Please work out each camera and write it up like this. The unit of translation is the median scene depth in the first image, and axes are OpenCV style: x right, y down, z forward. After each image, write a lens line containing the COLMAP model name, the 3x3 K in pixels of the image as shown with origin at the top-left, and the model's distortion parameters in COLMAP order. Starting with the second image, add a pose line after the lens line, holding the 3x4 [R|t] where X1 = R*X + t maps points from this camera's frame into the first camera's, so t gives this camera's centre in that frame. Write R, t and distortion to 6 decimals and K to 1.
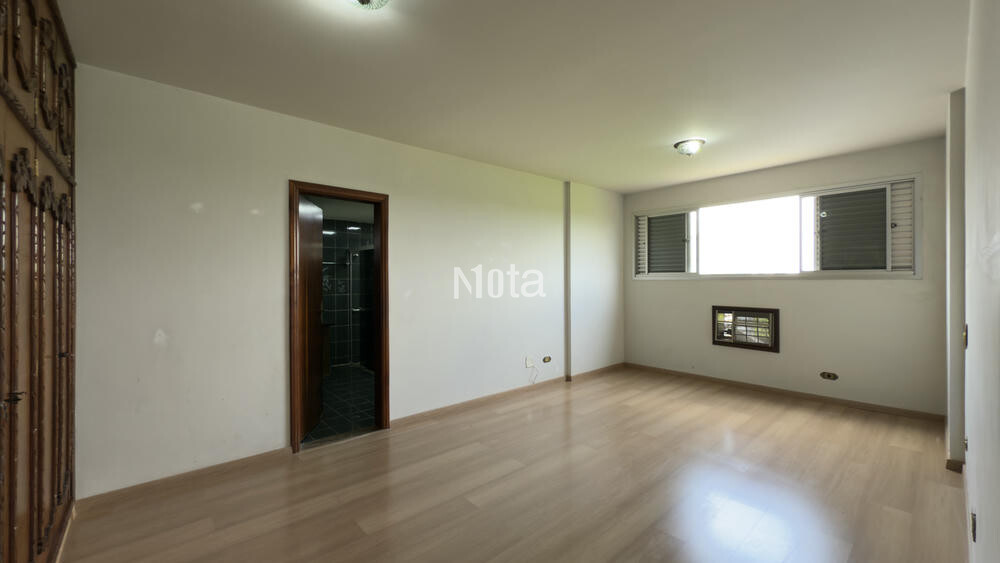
lens RADIAL K [[398.2, 0, 500.0], [0, 398.2, 281.5], [0, 0, 1]] dist [-0.000420, -0.000093]
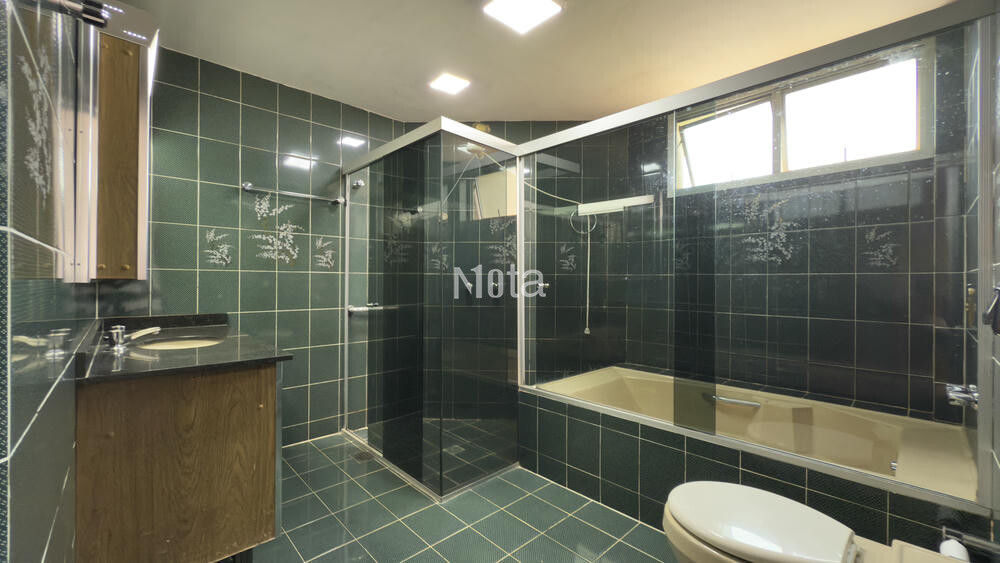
lens RADIAL K [[398.2, 0, 500.0], [0, 398.2, 281.5], [0, 0, 1]] dist [-0.000420, -0.000093]
pose [[0.999442, 0.012212, 0.031076, -0.221751], [-0.012142, 0.999923, -0.002434, 0.041040], [-0.031103, 0.002056, 0.999514, 0.564340]]
